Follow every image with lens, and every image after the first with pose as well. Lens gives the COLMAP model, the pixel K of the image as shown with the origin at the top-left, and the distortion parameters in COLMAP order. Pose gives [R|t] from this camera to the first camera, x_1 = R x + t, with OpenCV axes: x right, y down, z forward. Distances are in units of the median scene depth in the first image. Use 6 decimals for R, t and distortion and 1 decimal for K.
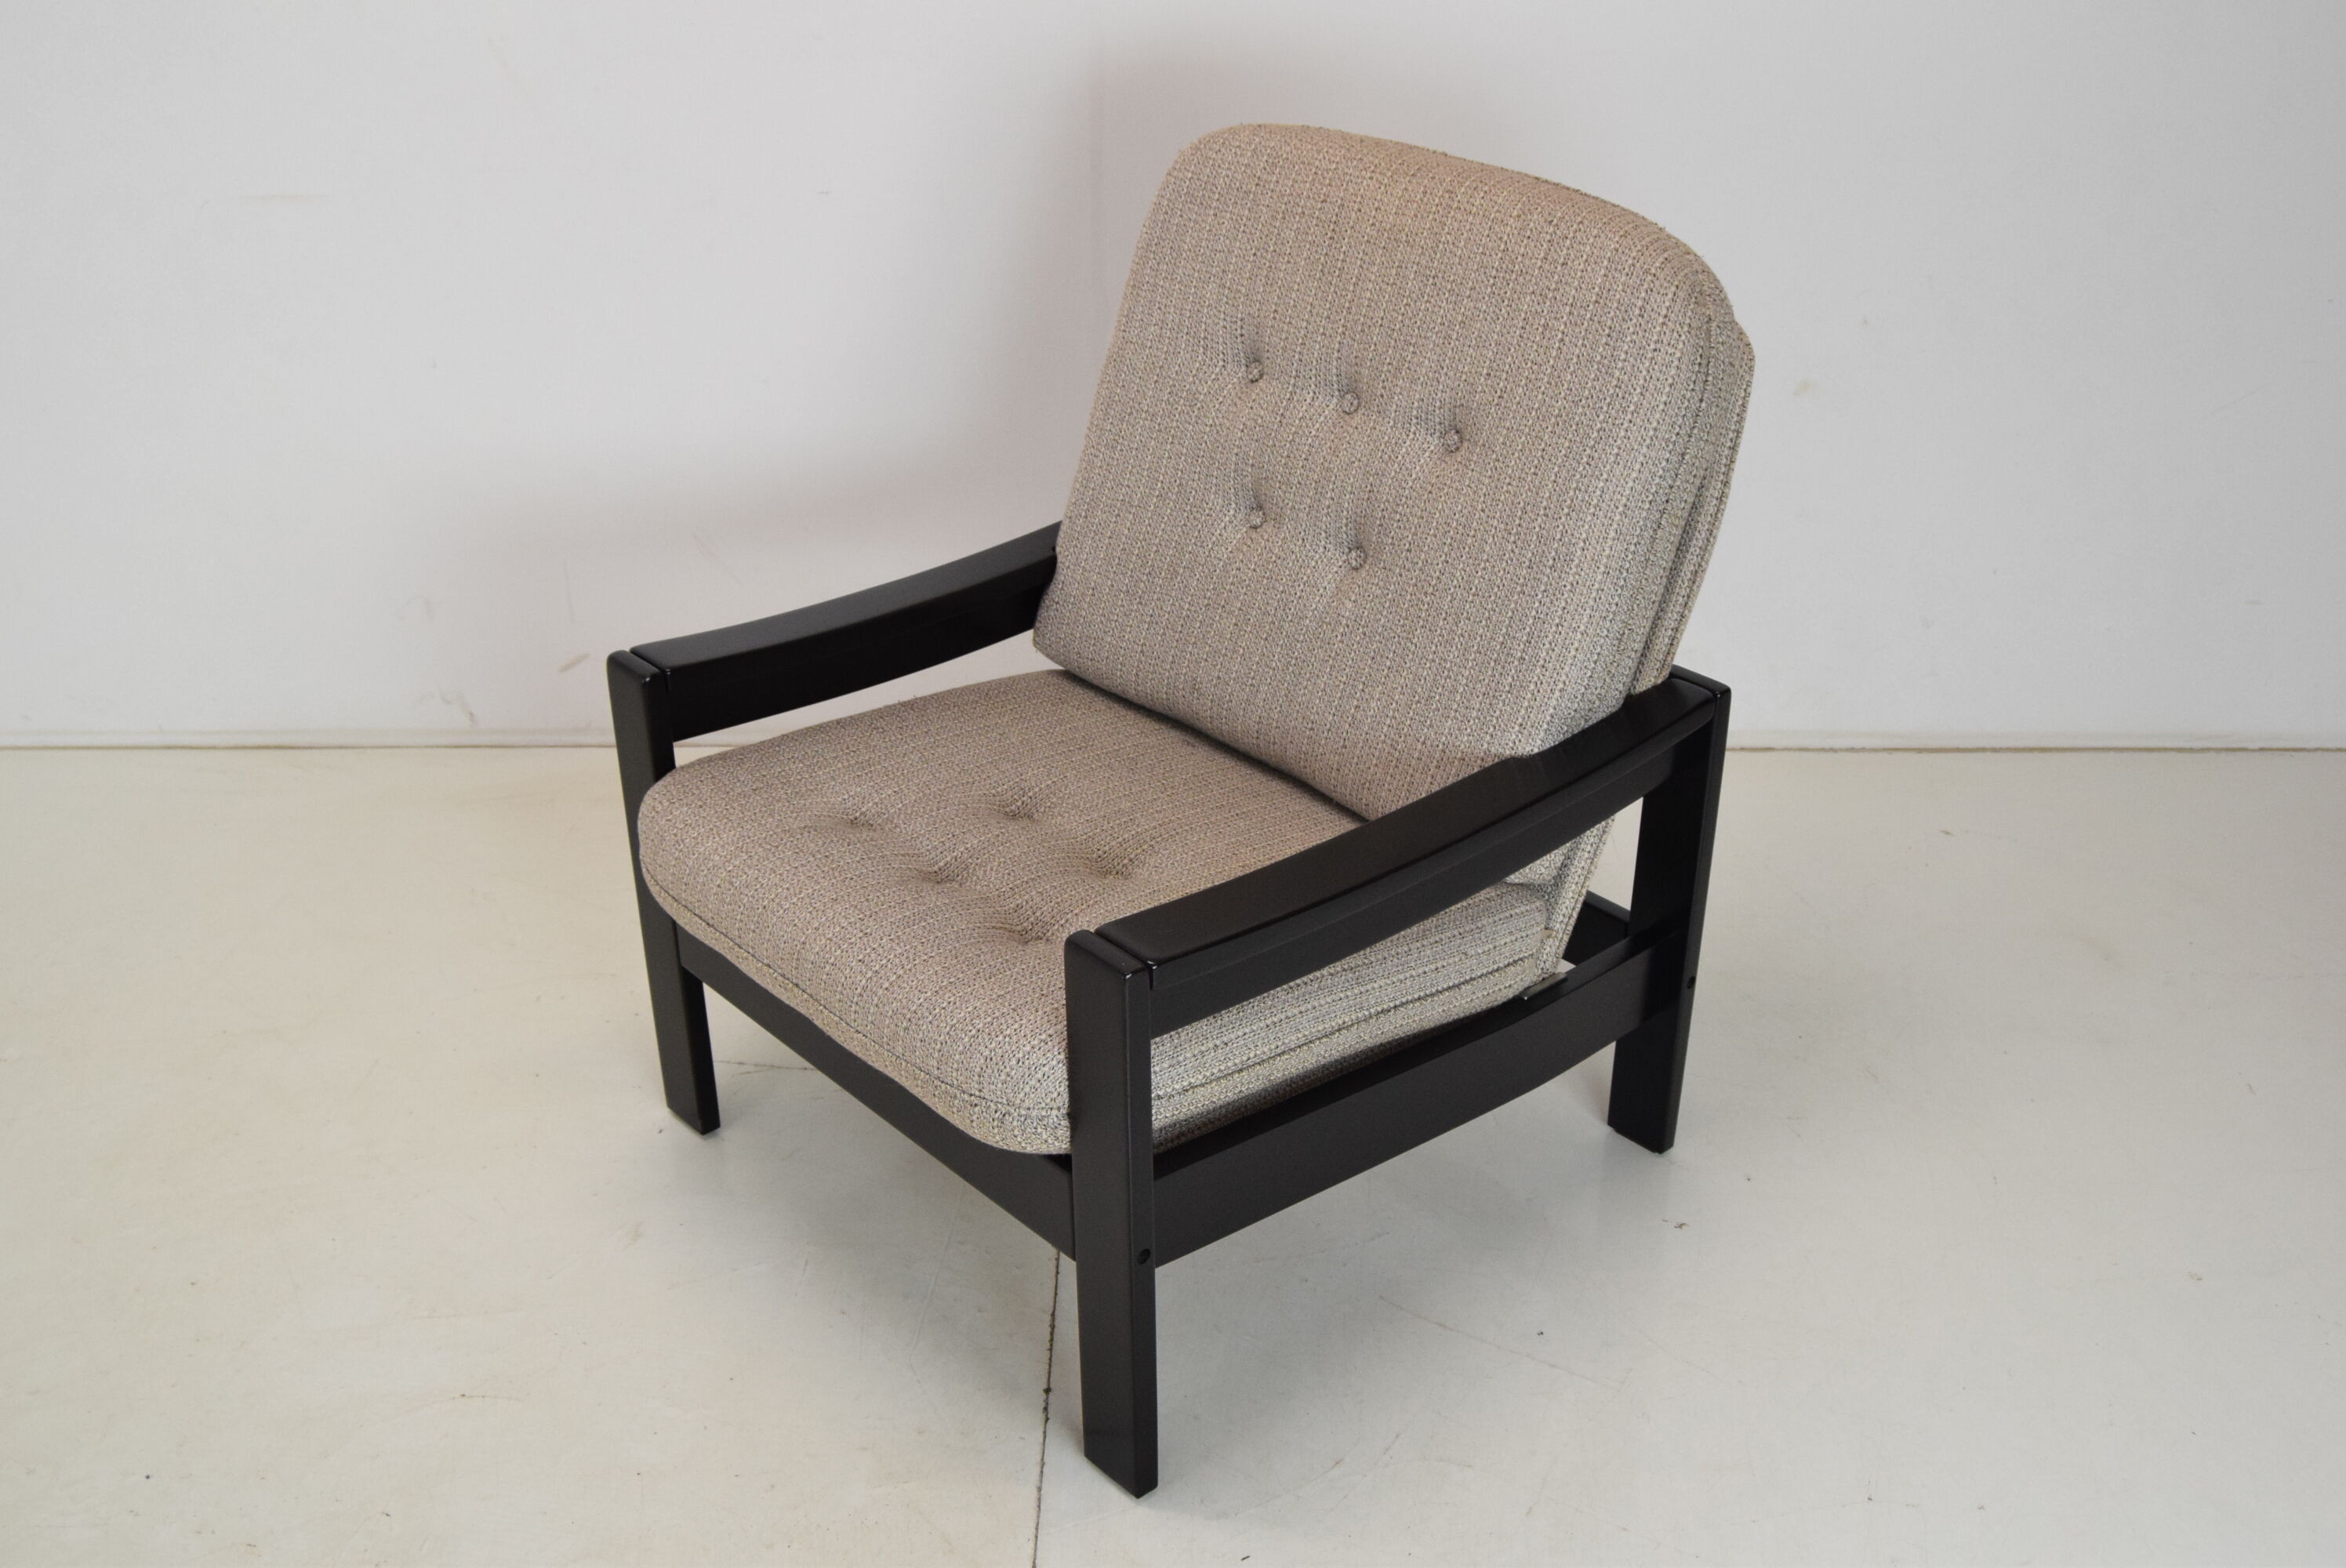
lens RADIAL K [[2326.4, 0, 1173.0], [0, 2326.4, 784.0], [0, 0, 1]] dist [-0.066643, 0.007841]
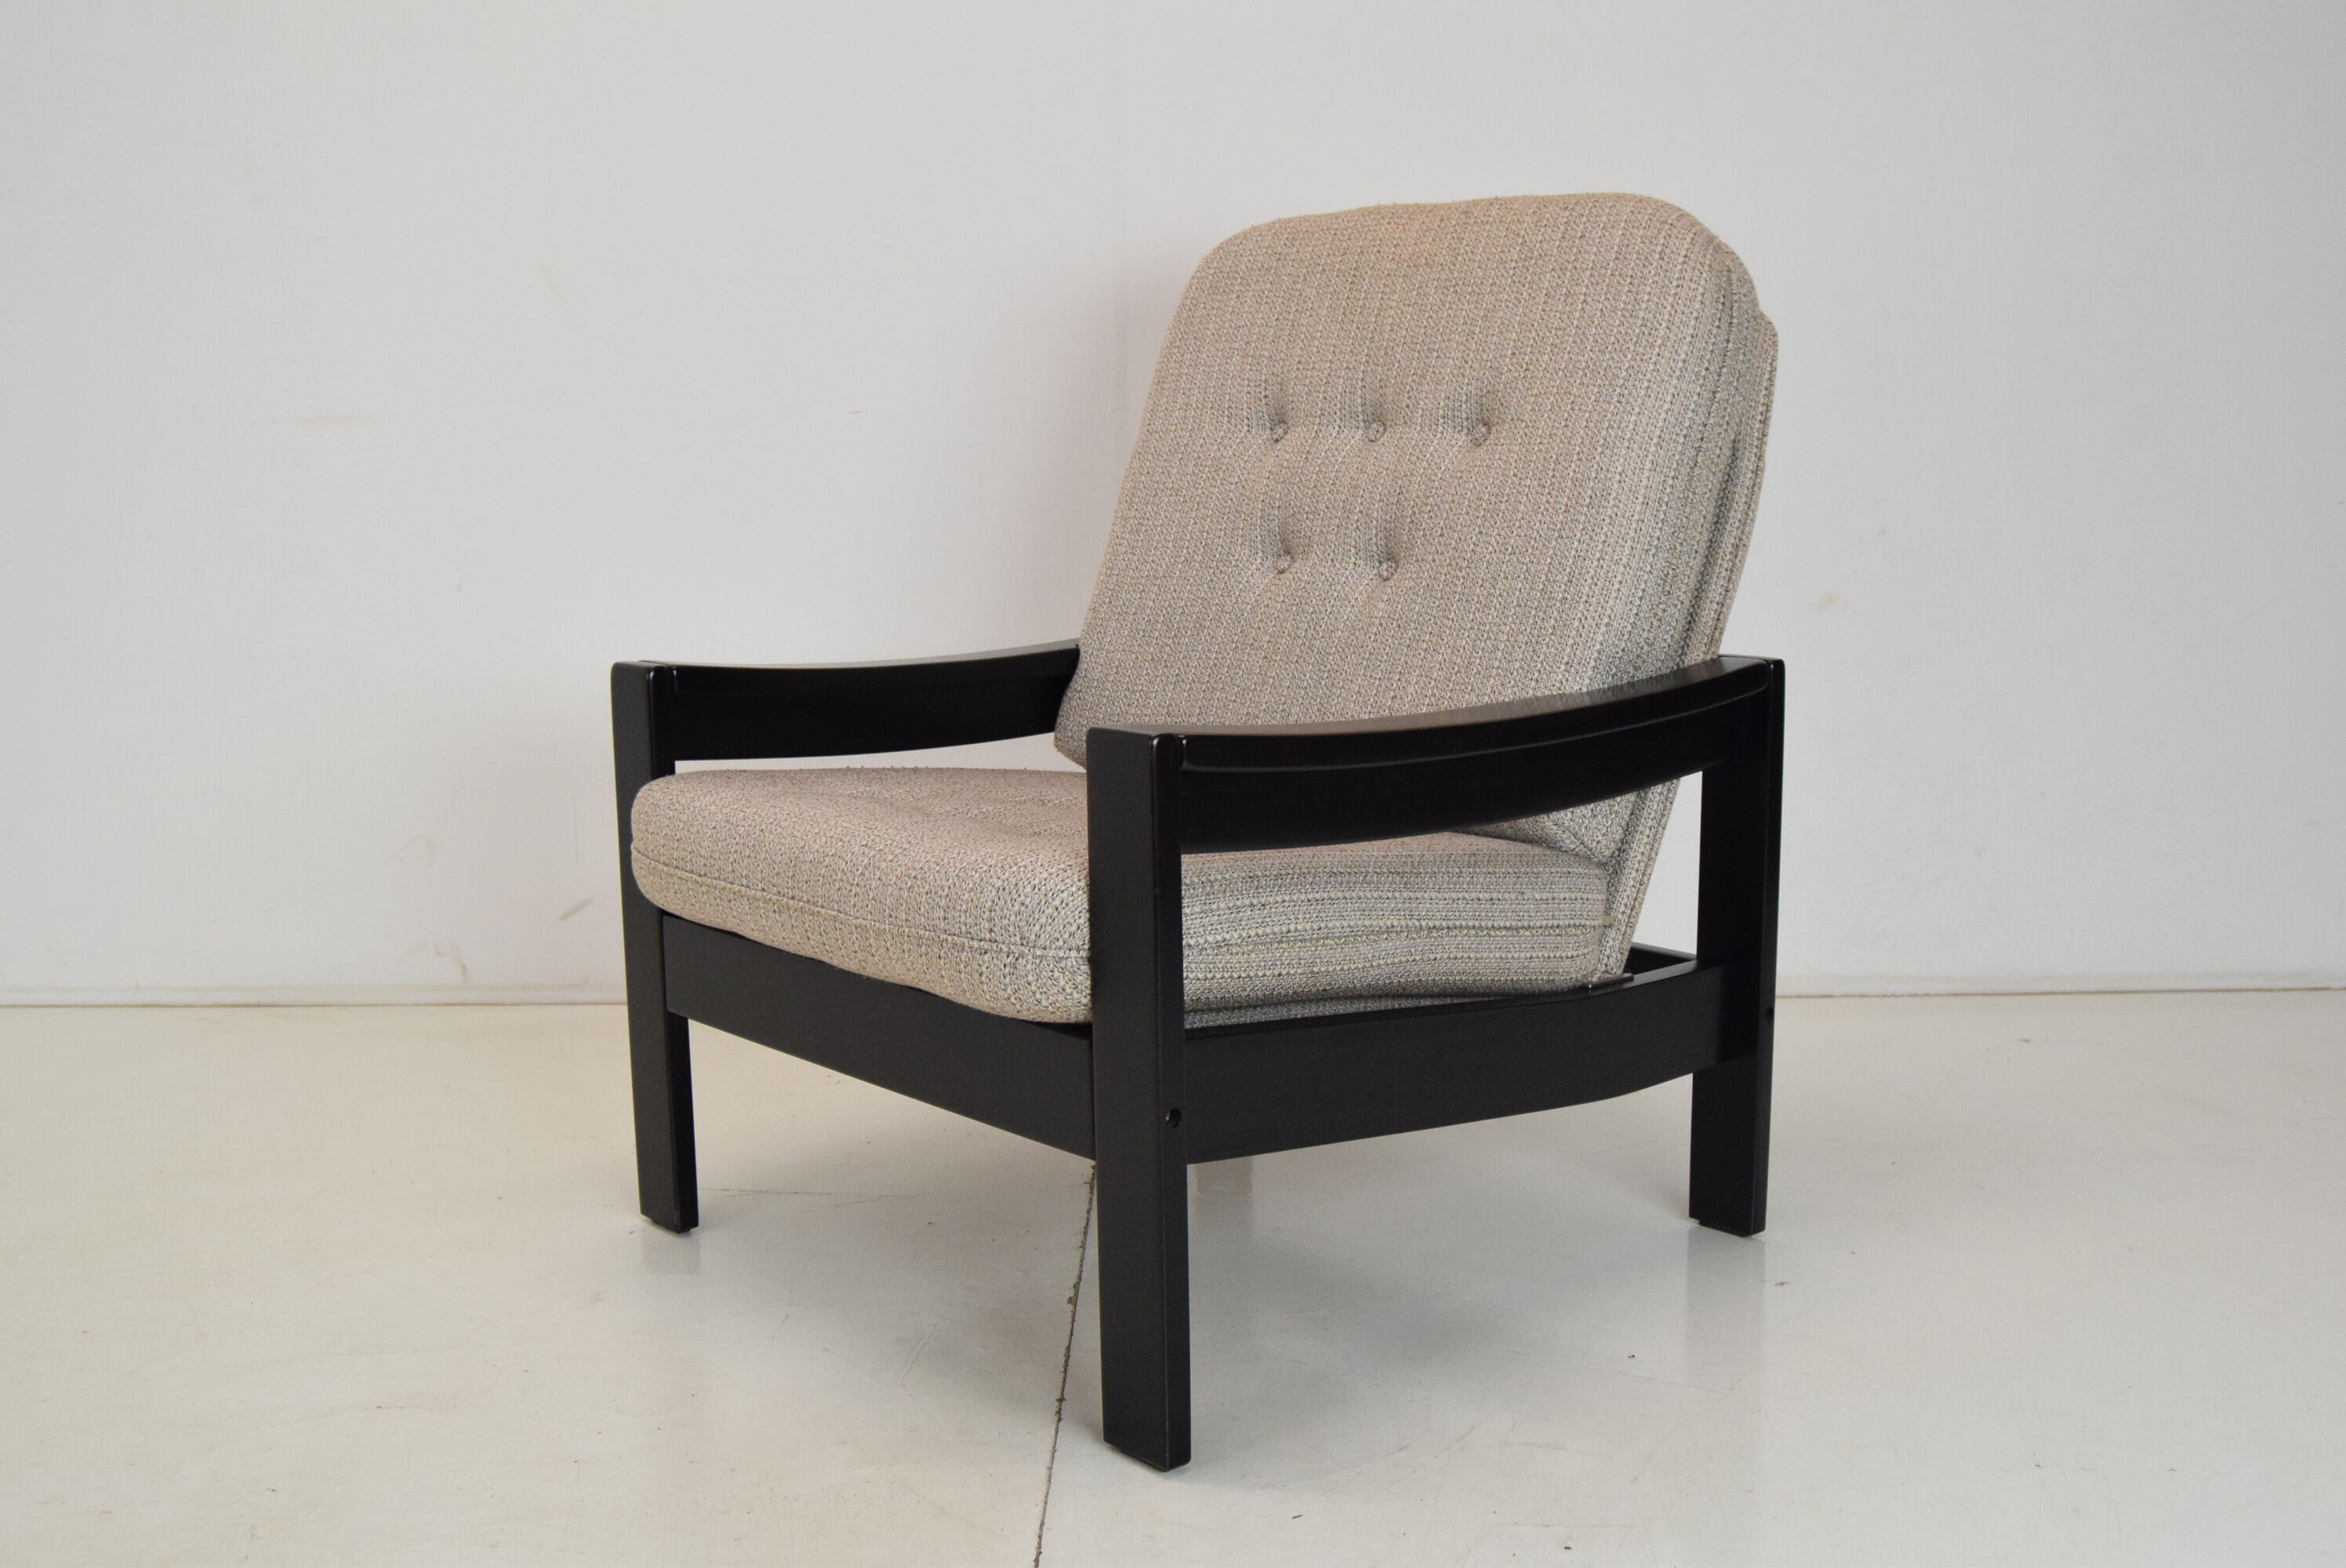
lens RADIAL K [[2323.4, 0, 1181.3], [0, 2323.4, 780.8], [0, 0, 1]] dist [-0.062256, -0.006237]
pose [[0.999970, -0.006902, -0.003628, -0.004876], [0.005297, 0.942724, -0.333531, 0.321296], [0.005722, 0.333501, 0.942732, 0.114487]]
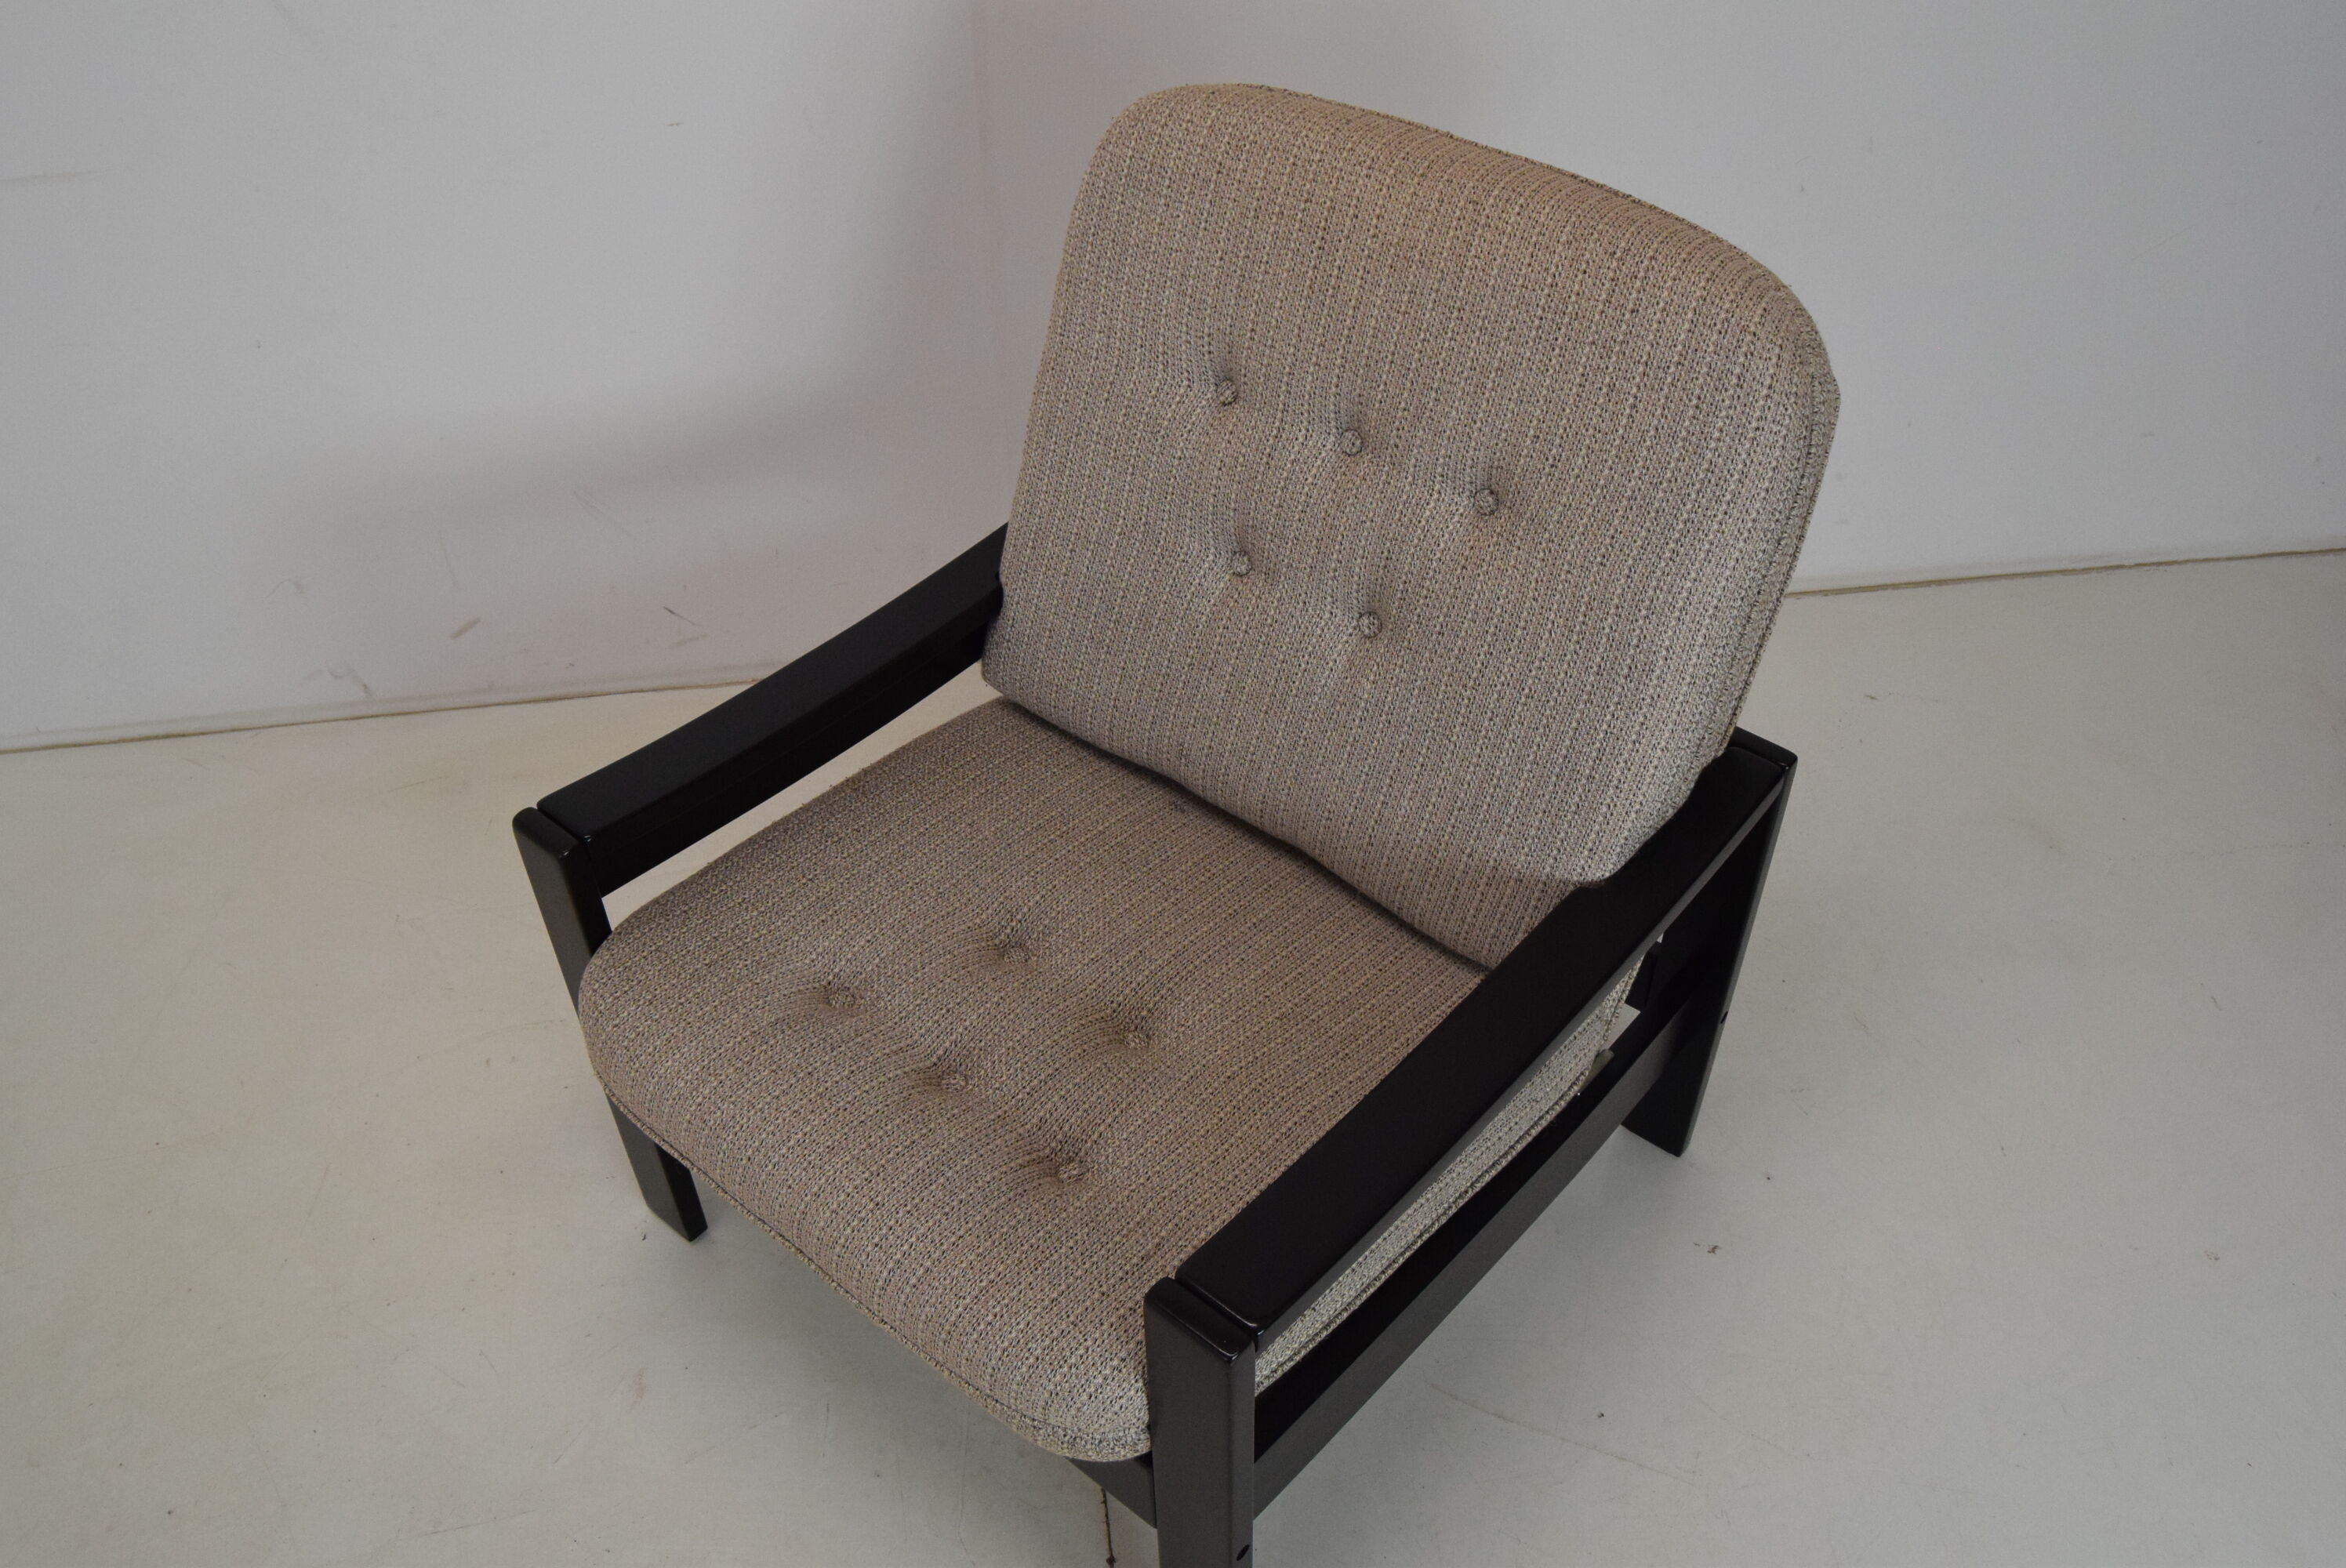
lens RADIAL K [[1866.7, 0, 1168.7], [0, 1866.7, 777.7], [0, 0, 1]] dist [-0.093051, 0.035151]
pose [[0.991871, -0.094667, 0.085029, -0.062453], [0.072618, 0.969839, 0.232679, -0.216685], [-0.104491, -0.224613, 0.968830, 0.328577]]
